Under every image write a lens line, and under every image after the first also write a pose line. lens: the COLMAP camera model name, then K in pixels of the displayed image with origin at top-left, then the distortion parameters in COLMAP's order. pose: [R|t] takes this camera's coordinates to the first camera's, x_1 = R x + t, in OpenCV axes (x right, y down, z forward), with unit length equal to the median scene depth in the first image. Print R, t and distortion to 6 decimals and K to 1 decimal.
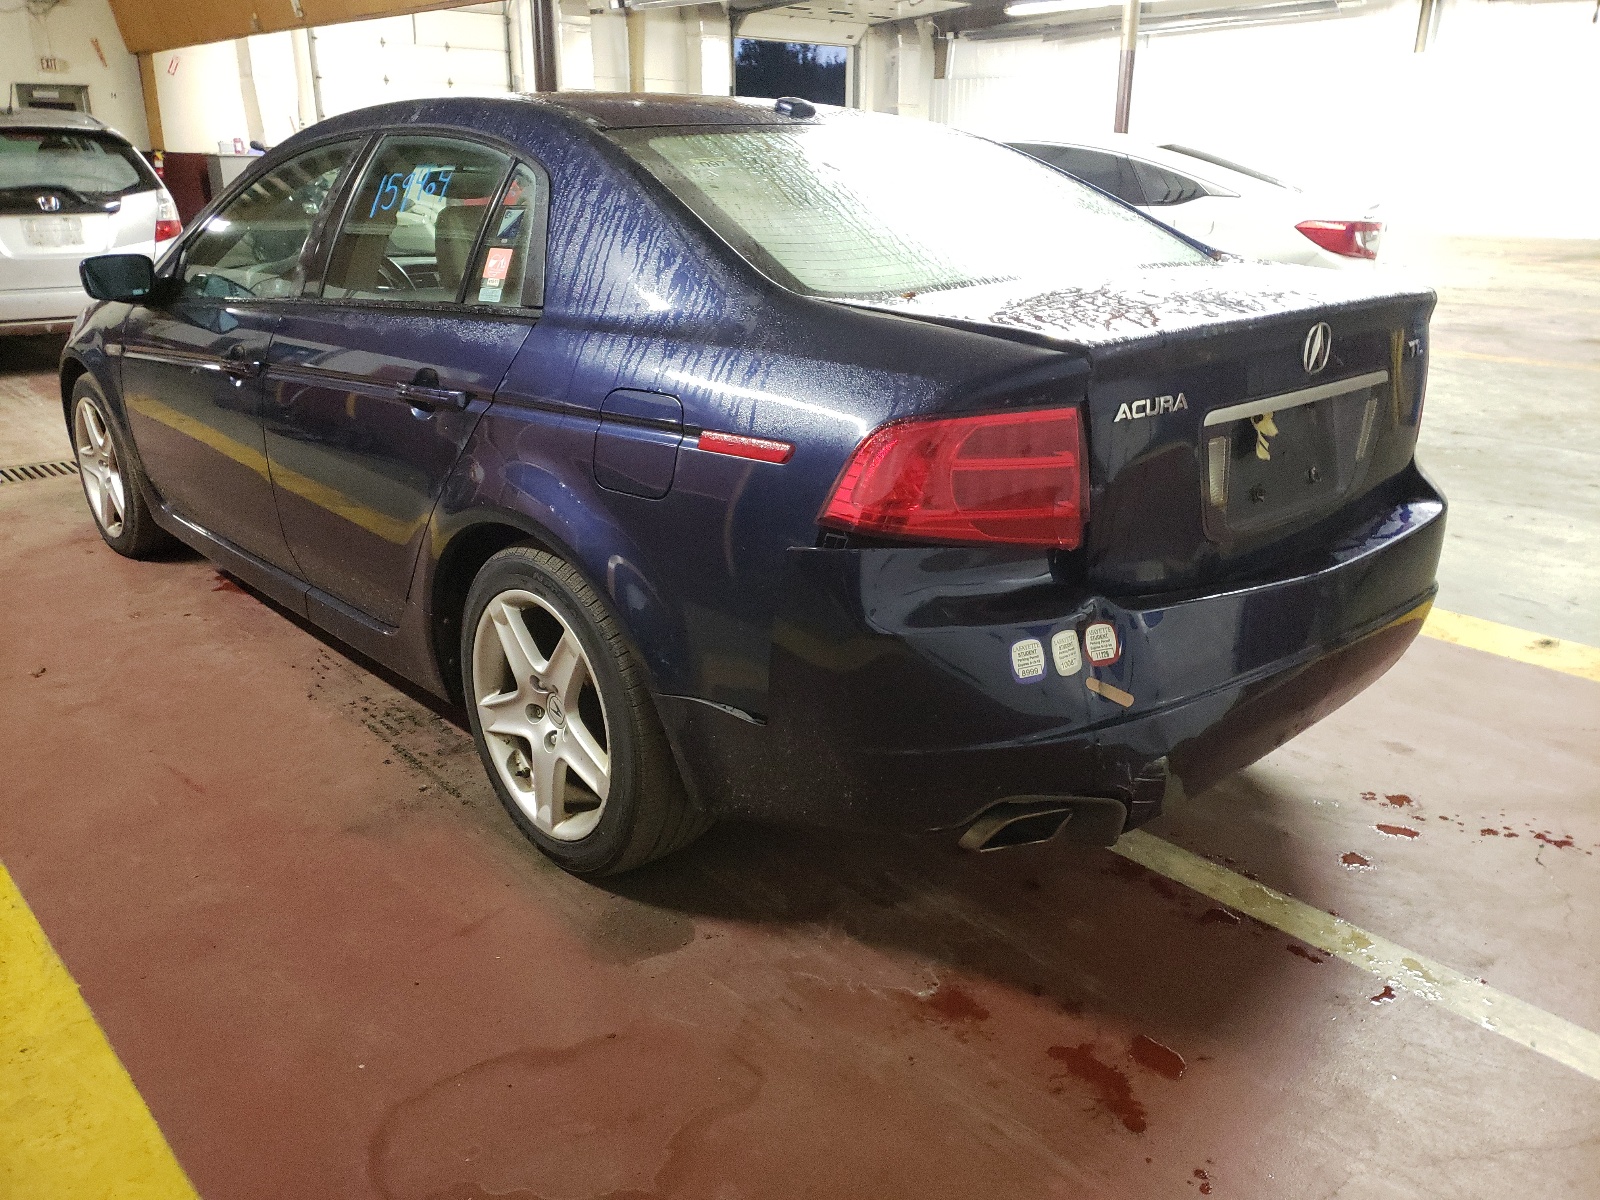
lens RADIAL K [[1233.3, 0, 805.9], [0, 1233.3, 600.2], [0, 0, 1]] dist [0.026011, -0.007128]
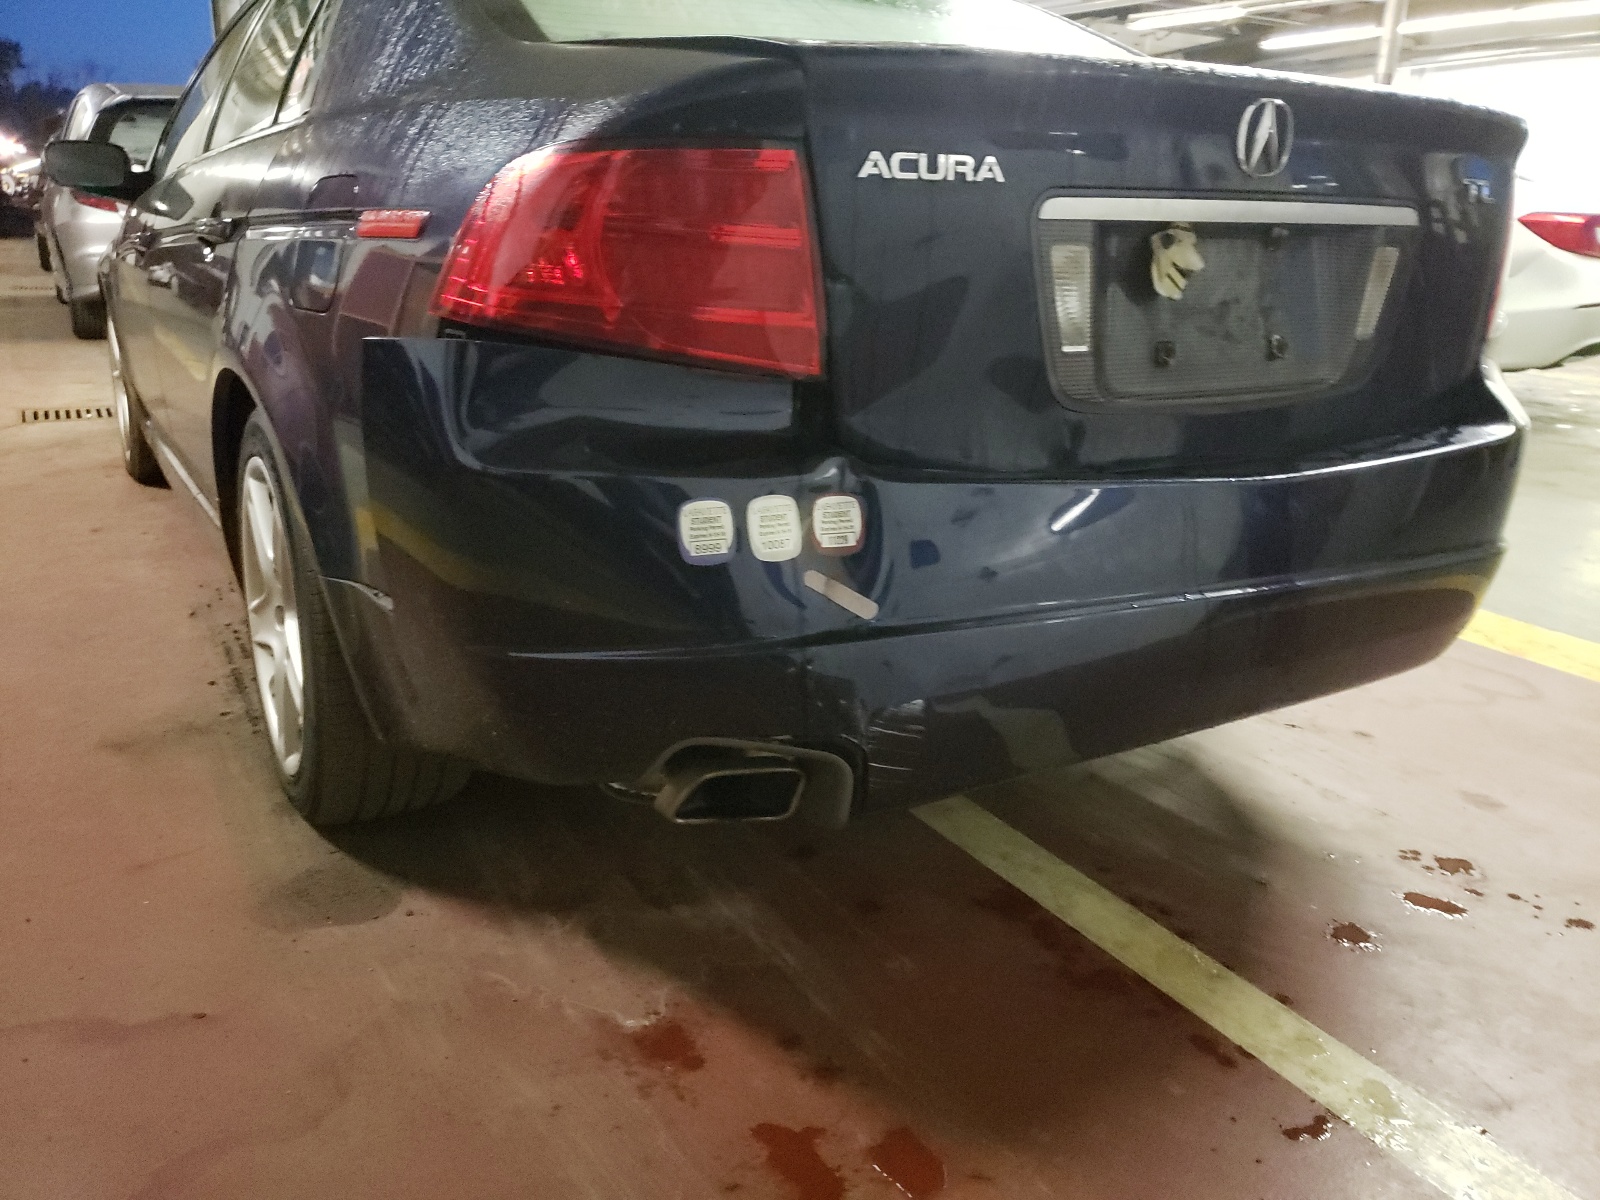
lens RADIAL K [[1233.3, 0, 805.9], [0, 1233.3, 600.2], [0, 0, 1]] dist [0.026011, -0.007128]
pose [[0.979420, 0.082533, -0.184189, 0.309099], [-0.090324, 0.995322, -0.034300, 0.090179], [0.180496, 0.050231, 0.982292, 0.303538]]
